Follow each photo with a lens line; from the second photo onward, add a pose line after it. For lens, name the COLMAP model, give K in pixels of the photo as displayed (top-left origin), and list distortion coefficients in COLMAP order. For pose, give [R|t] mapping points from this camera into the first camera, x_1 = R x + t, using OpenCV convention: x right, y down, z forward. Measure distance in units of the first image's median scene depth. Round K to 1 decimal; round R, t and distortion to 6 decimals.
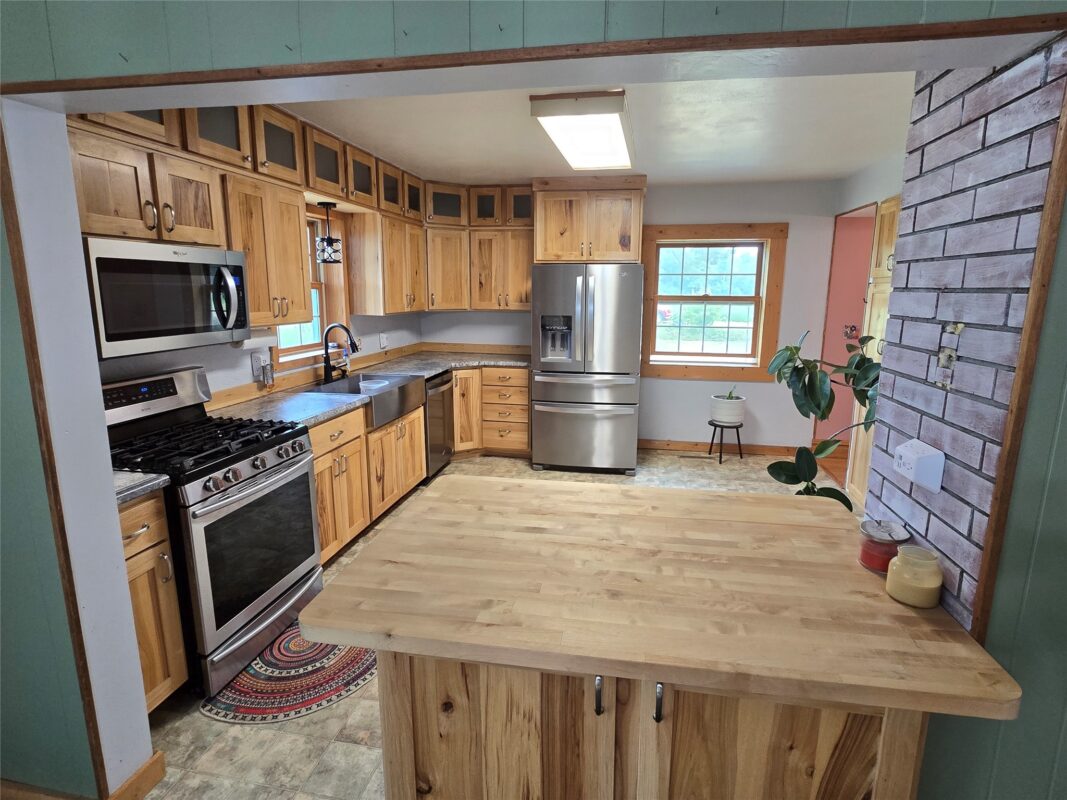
lens RADIAL K [[542.9, 0, 541.8], [0, 542.9, 392.7], [0, 0, 1]] dist [-0.005964, -0.000370]
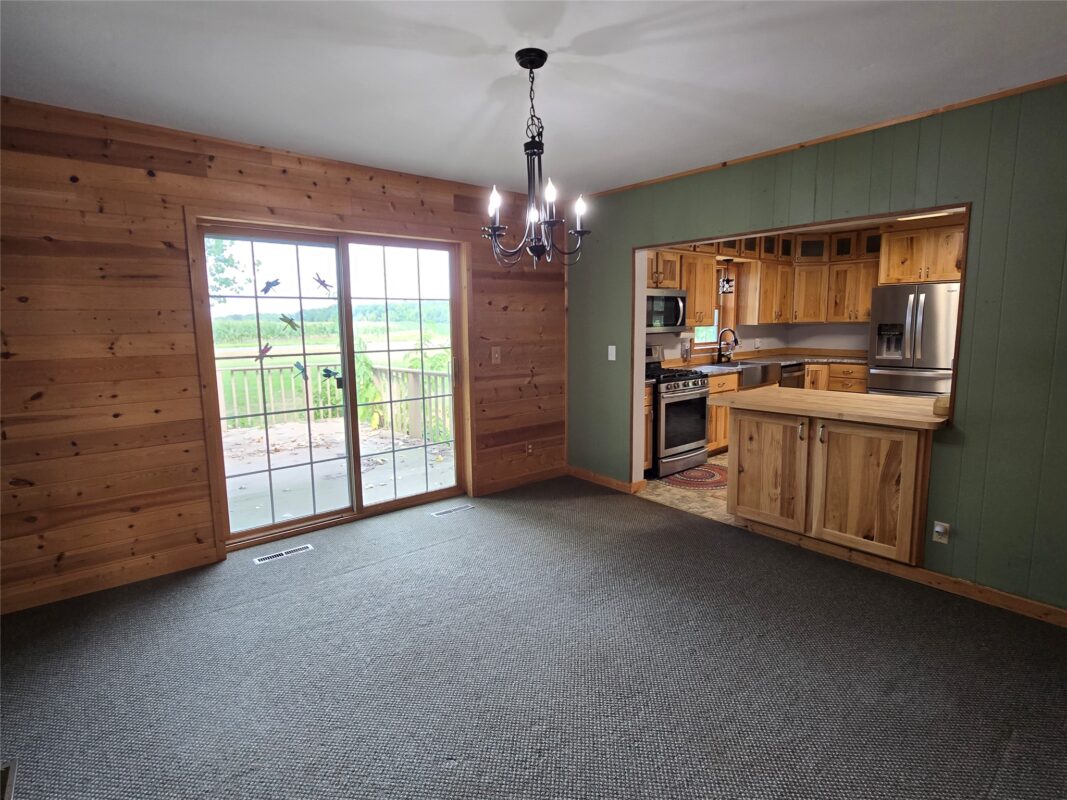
lens RADIAL K [[542.9, 0, 542.3], [0, 542.9, 392.7], [0, 0, 1]] dist [-0.005964, -0.000370]
pose [[0.771248, 0.064358, -0.633273, 0.223700], [-0.098341, 0.994978, -0.018650, 0.136463], [0.628892, 0.076661, 0.773704, -0.563029]]
